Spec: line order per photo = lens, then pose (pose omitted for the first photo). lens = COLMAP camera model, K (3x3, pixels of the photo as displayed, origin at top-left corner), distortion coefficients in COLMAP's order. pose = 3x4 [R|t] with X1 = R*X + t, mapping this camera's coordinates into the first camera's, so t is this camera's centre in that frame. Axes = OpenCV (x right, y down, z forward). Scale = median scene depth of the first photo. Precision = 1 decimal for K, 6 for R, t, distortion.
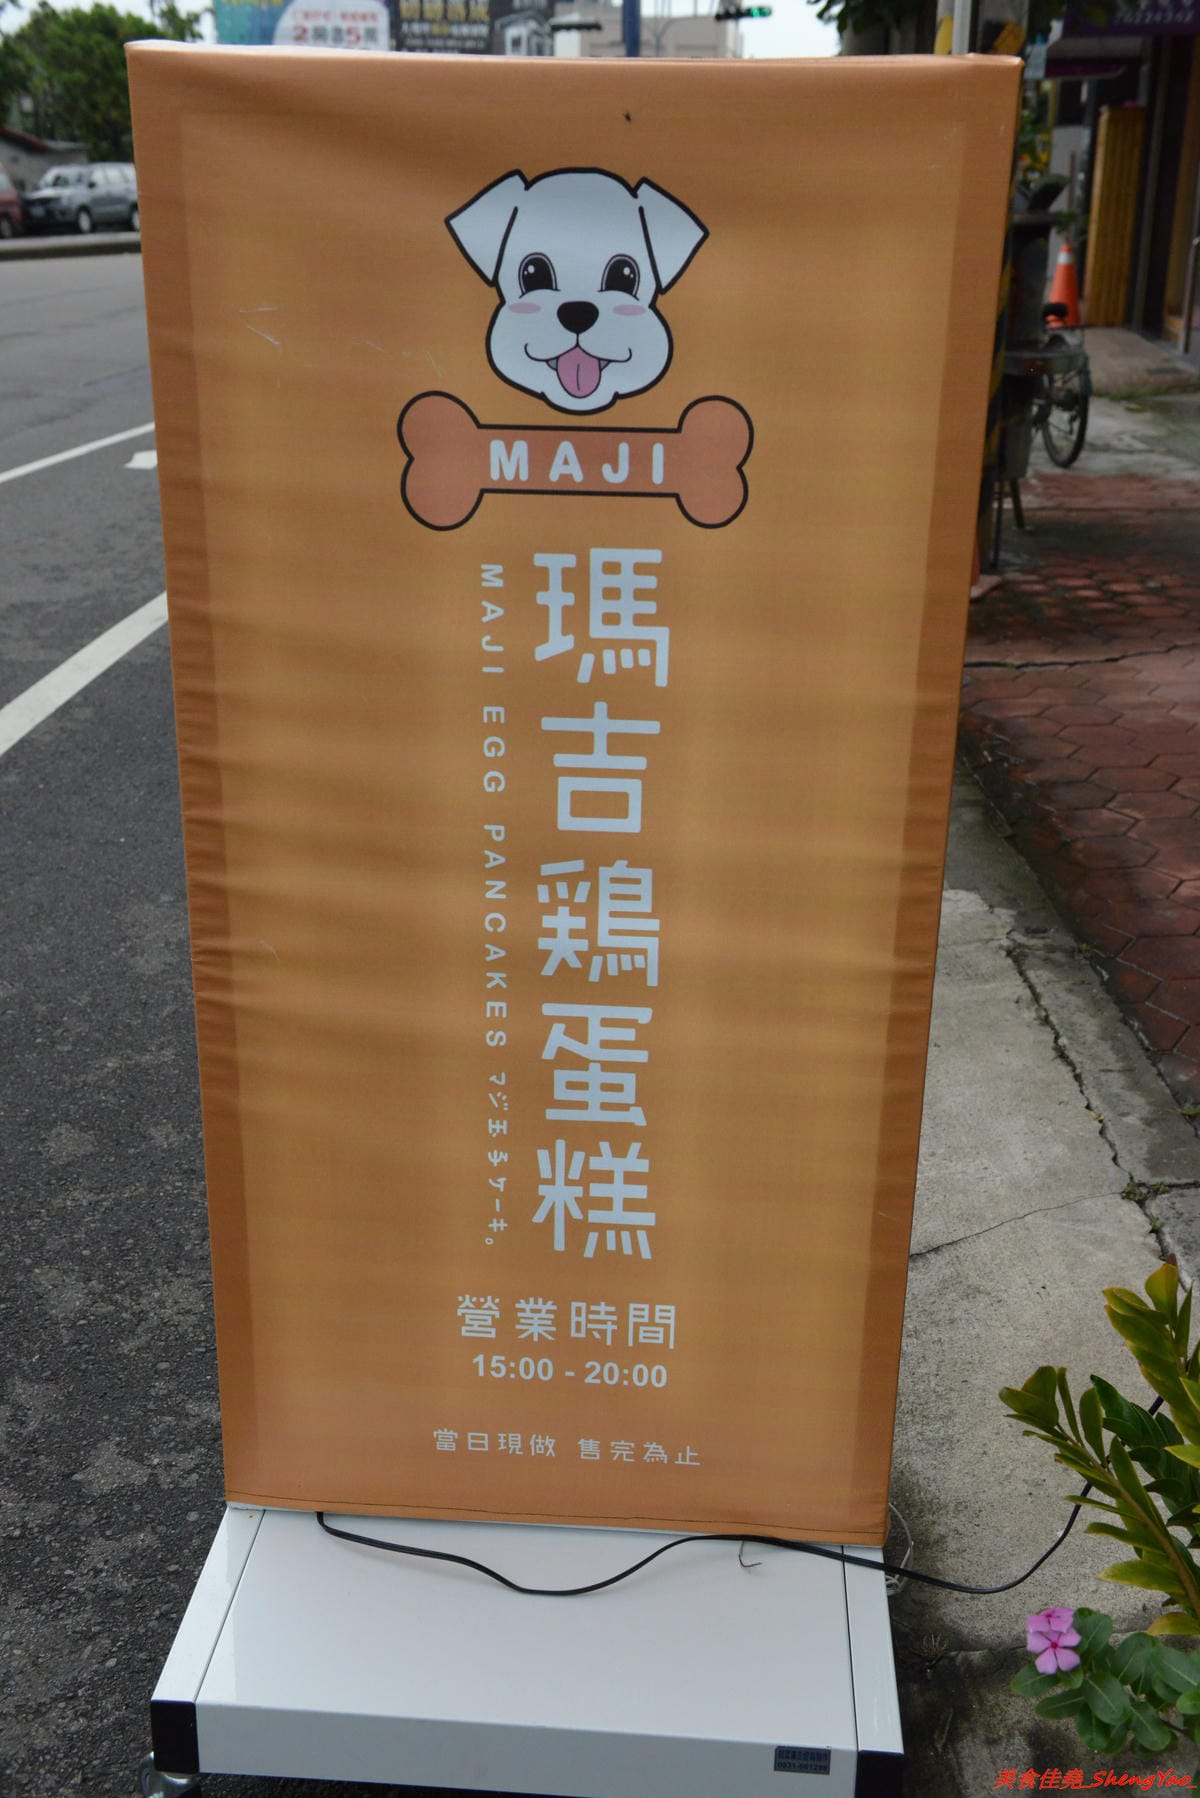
lens RADIAL K [[1928.2, 0, 600.6], [0, 1928.2, 898.4], [0, 0, 1]] dist [0.041994, 0.000000]
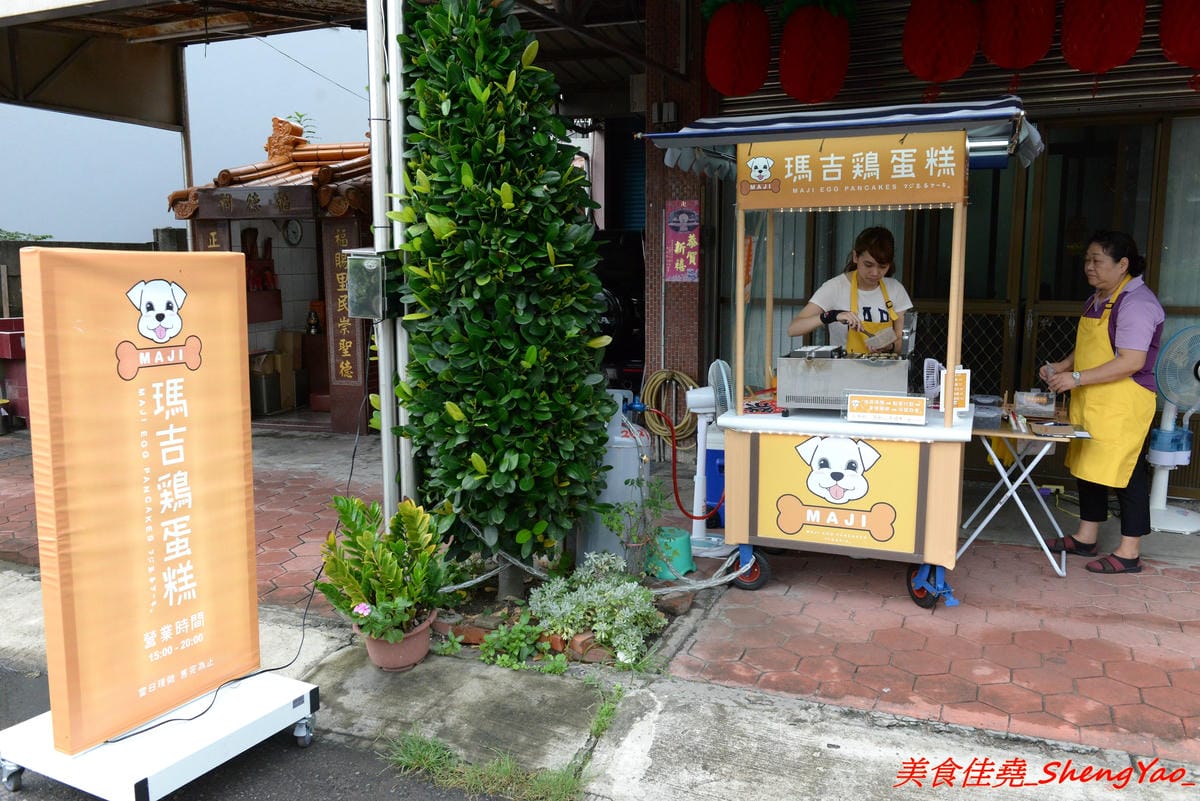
lens RADIAL K [[994.6, 0, 601.1], [0, 994.6, 401.3], [0, 0, 1]] dist [-0.002110, -0.000634]
pose [[0.383682, -0.135241, 0.913508, -1.268323], [0.329076, 0.944302, 0.001585, 0.104439], [-0.862842, 0.300005, 0.406817, -0.377489]]
